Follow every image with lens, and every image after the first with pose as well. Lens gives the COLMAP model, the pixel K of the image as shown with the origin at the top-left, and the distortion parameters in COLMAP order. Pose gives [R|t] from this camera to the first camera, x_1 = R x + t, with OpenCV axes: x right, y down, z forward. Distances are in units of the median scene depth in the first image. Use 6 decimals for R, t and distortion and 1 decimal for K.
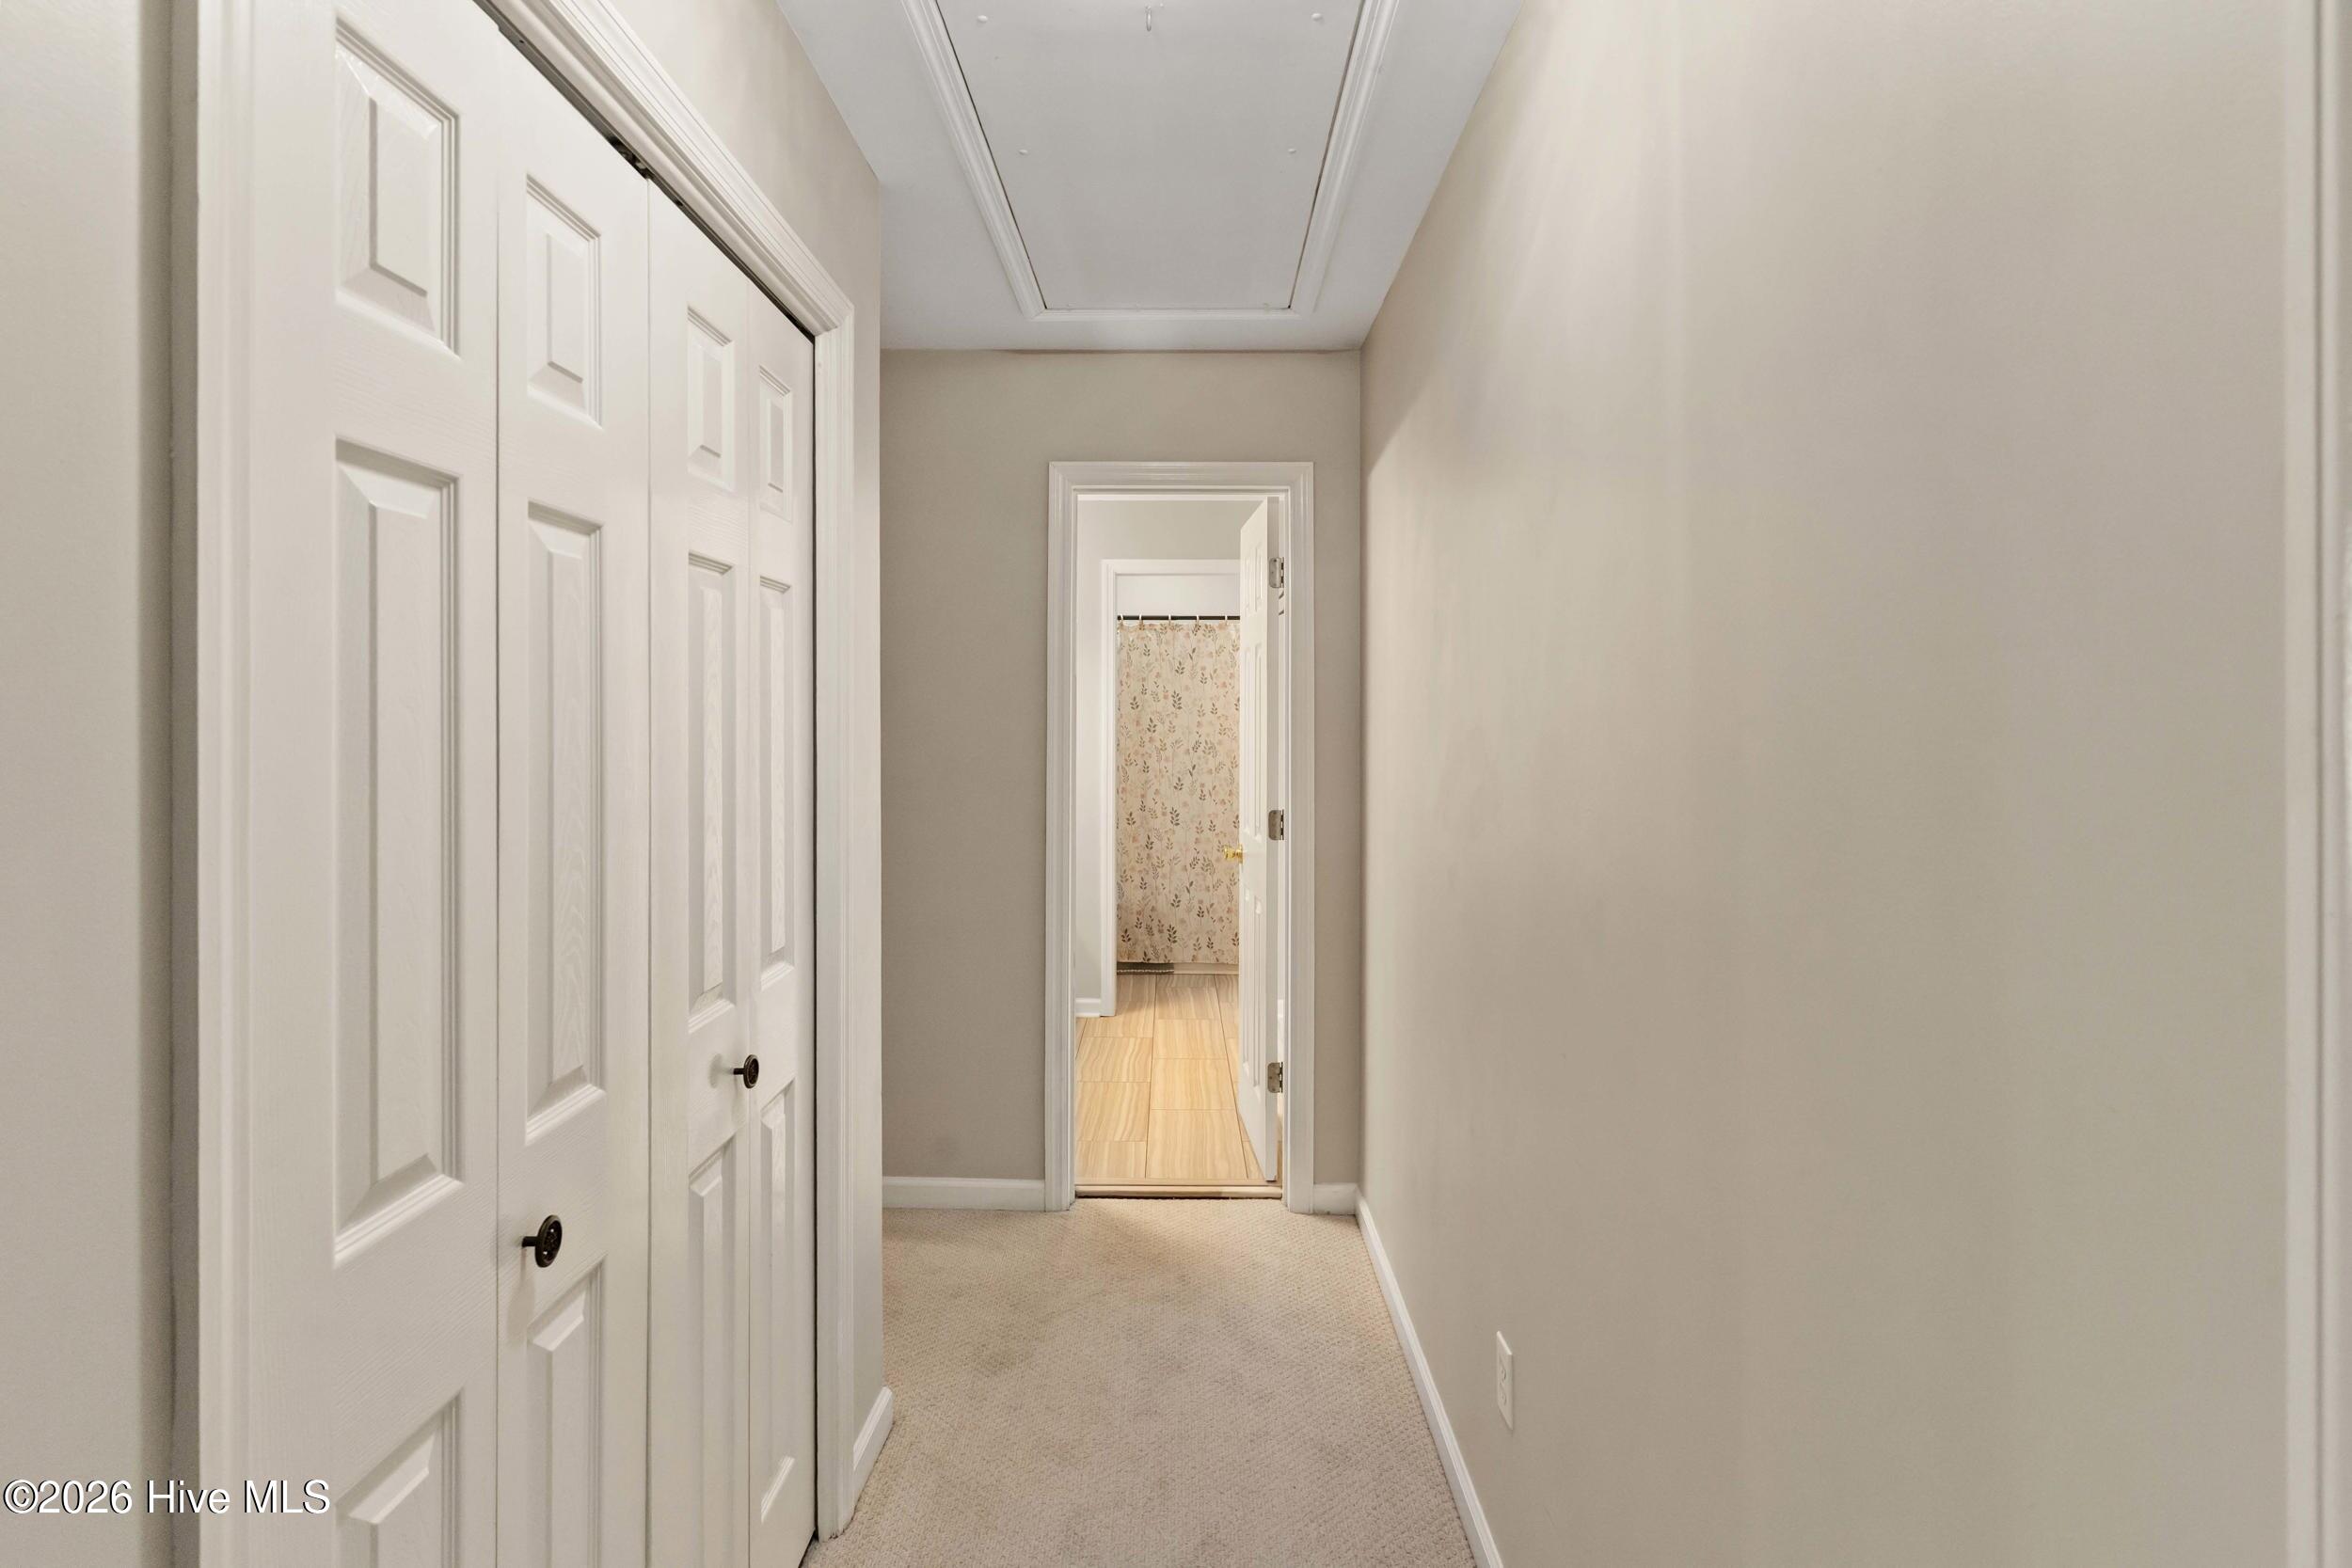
lens RADIAL K [[1135.9, 0, 1174.4], [0, 1135.9, 767.3], [0, 0, 1]] dist [-0.000880, 0.000287]
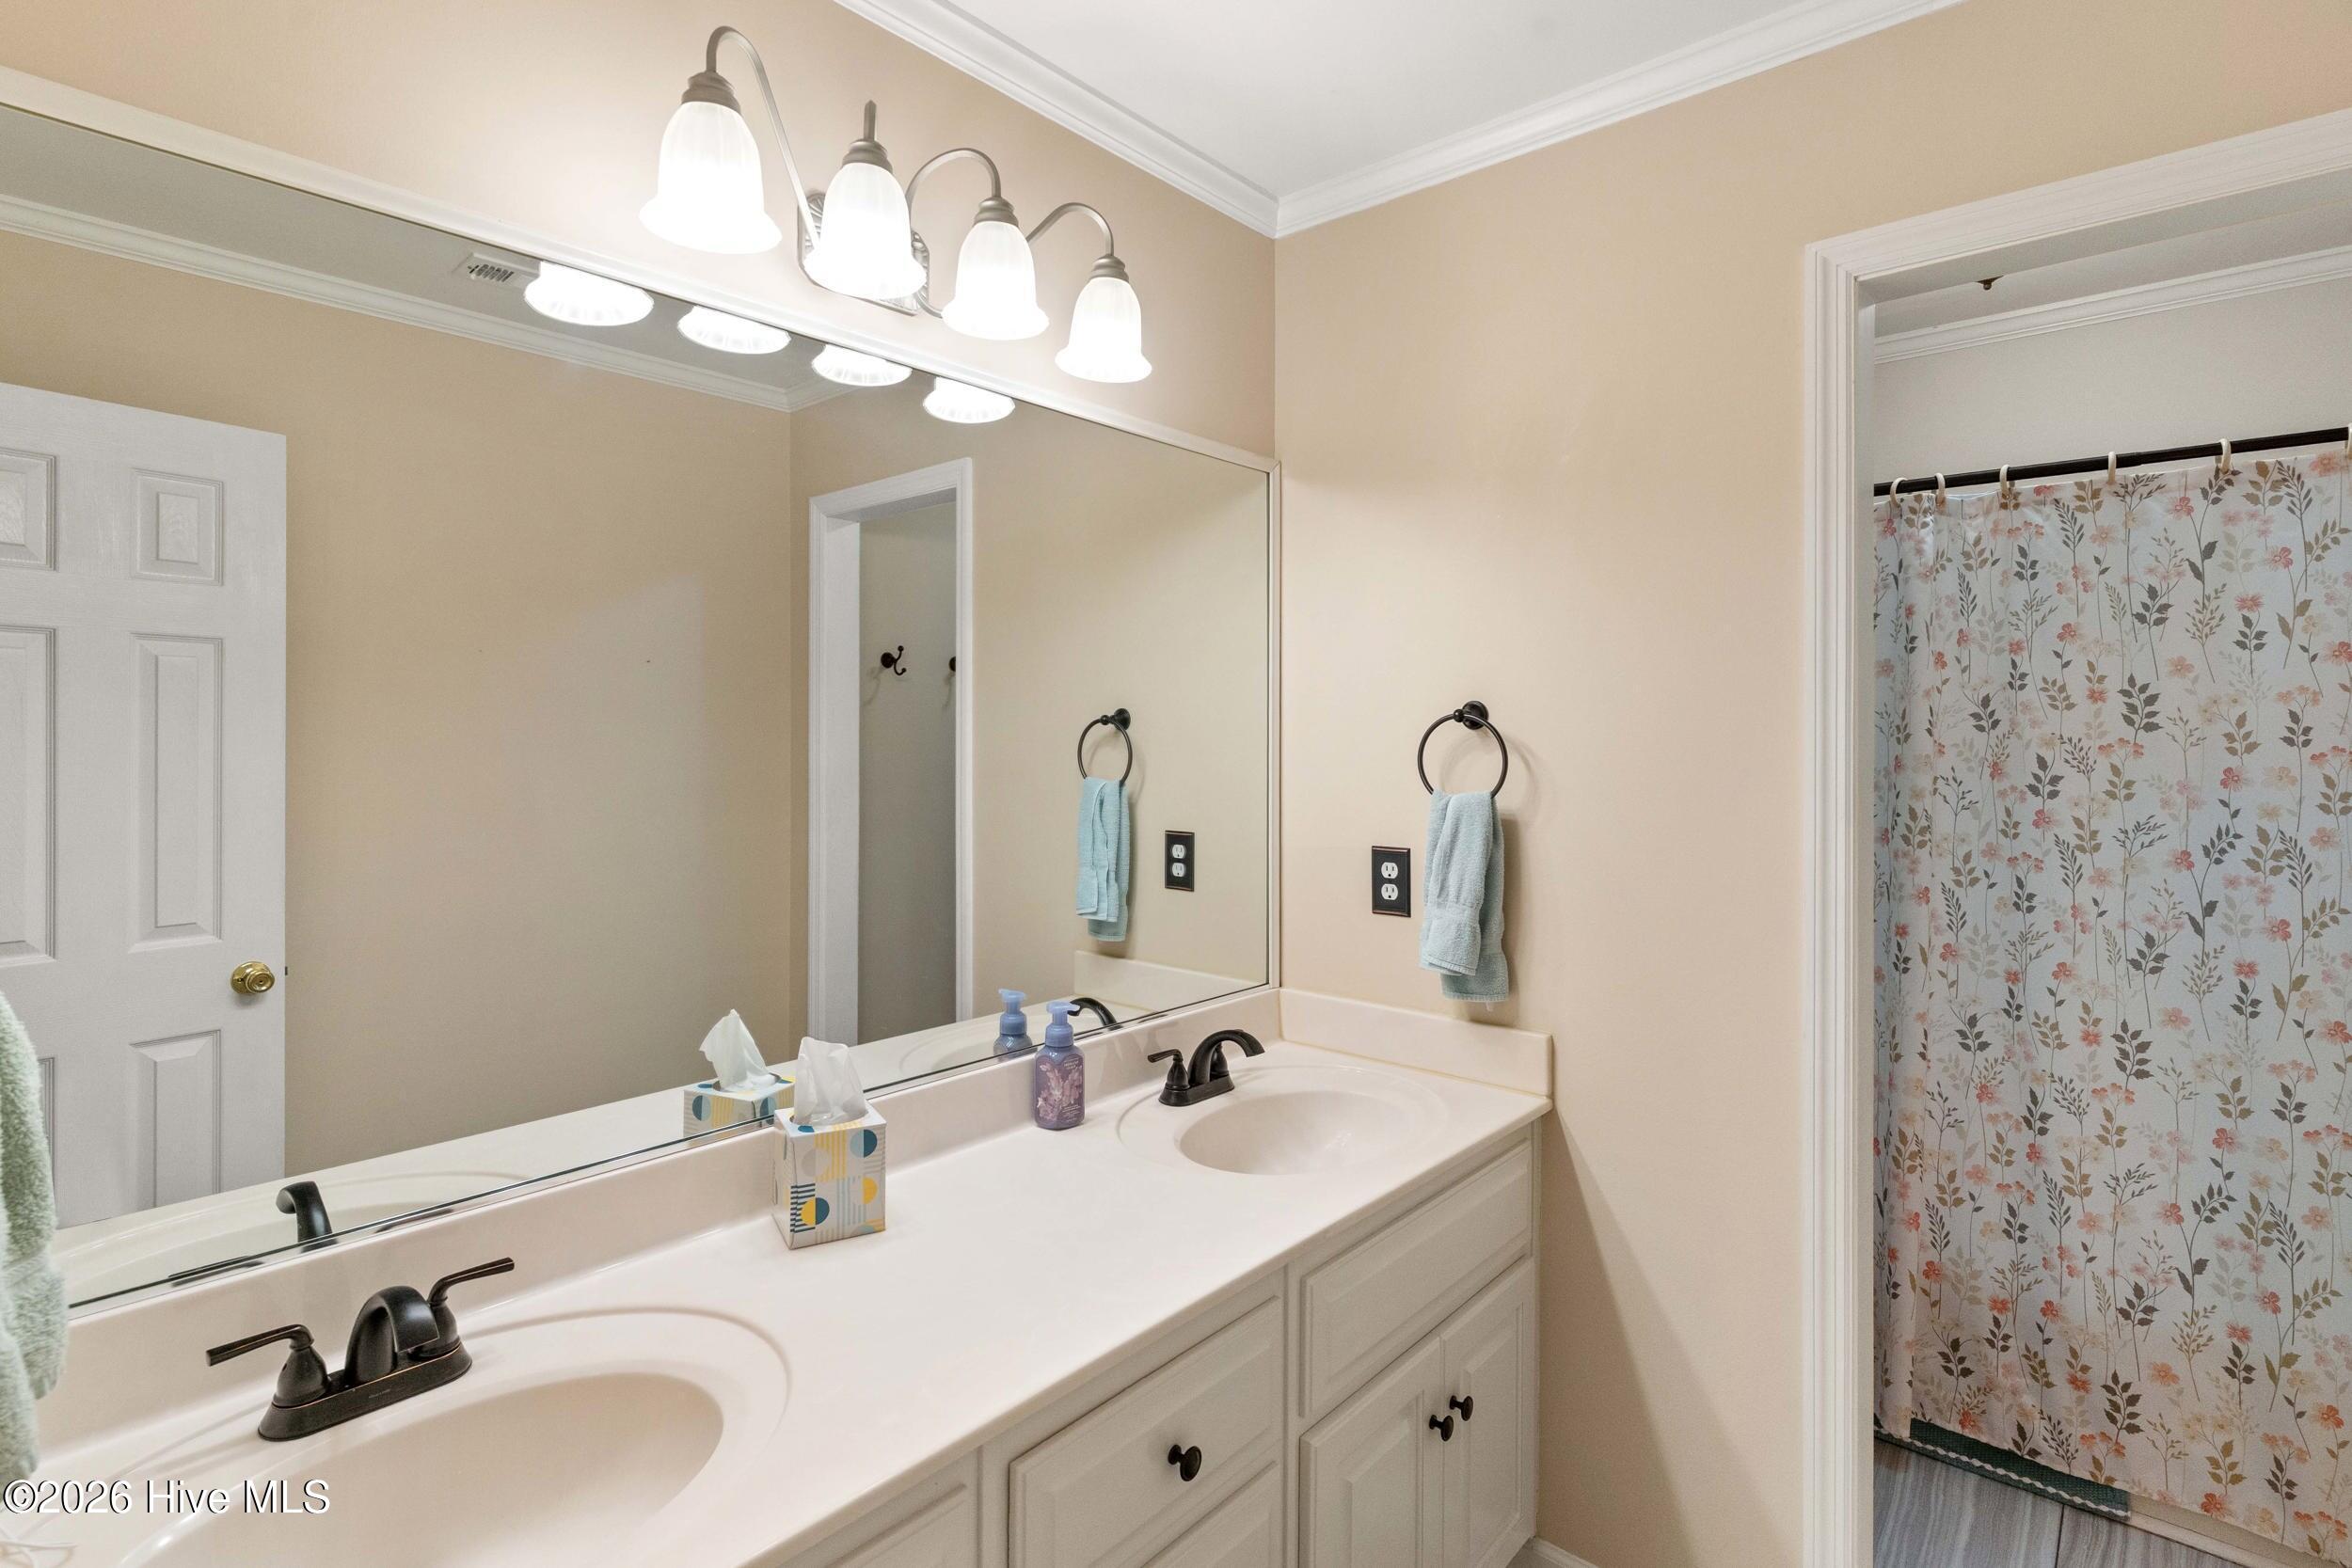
lens RADIAL K [[1135.9, 0, 1155.3], [0, 1135.9, 736.6], [0, 0, 1]] dist [-0.000880, 0.000287]
pose [[0.759741, -0.001091, -0.650225, -0.000765], [-0.026493, 0.999116, -0.032632, -0.030702], [0.649686, 0.042018, 0.759041, 0.555518]]
